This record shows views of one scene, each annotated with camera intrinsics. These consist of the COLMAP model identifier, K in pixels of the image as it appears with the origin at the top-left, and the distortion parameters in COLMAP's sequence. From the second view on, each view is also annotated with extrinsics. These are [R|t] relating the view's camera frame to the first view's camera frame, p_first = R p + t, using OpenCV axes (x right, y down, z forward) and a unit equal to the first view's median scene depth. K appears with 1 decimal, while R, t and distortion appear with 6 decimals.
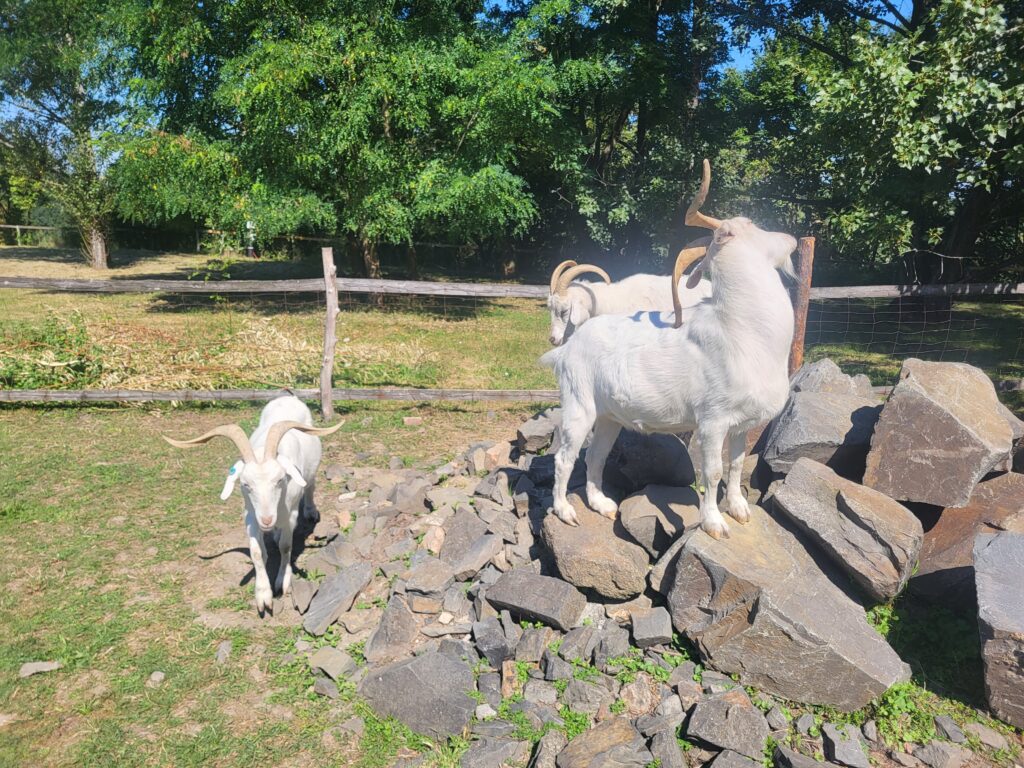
lens RADIAL K [[776.8, 0, 516.3], [0, 776.8, 370.5], [0, 0, 1]] dist [0.031138, -0.027971]
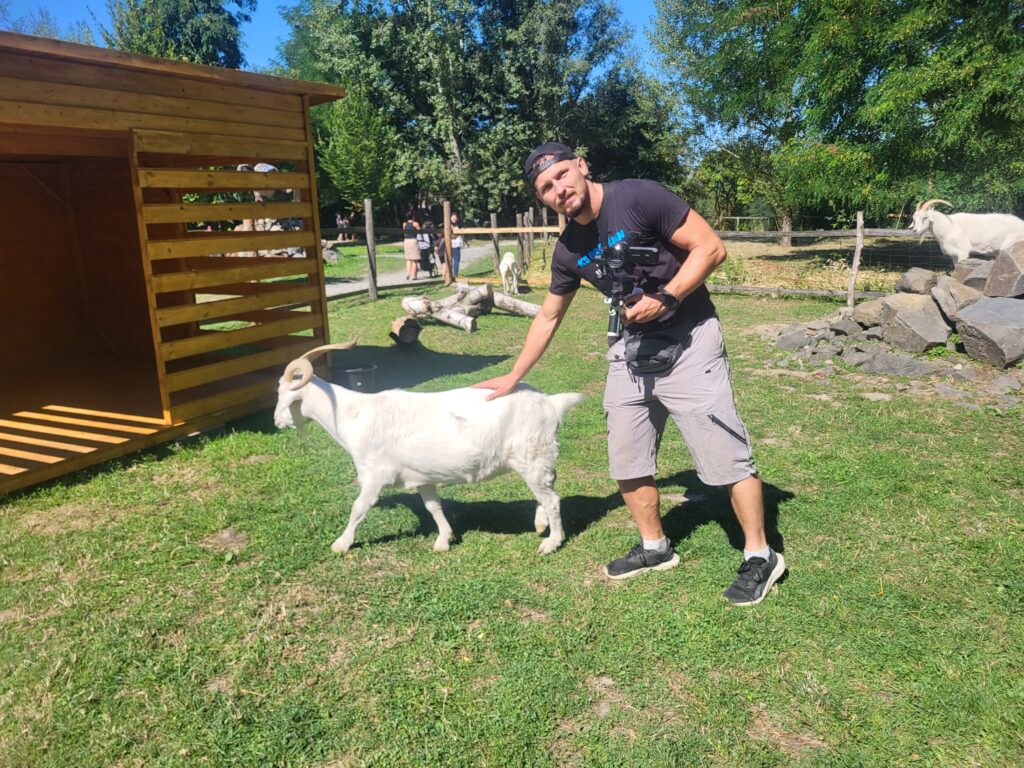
lens RADIAL K [[776.8, 0, 508.5], [0, 776.8, 384.7], [0, 0, 1]] dist [0.031138, -0.027971]
pose [[0.660308, 0.126800, -0.740213, 1.044446], [-0.104320, 0.991574, 0.076801, 0.319122], [0.743714, 0.026507, 0.667972, -1.387623]]
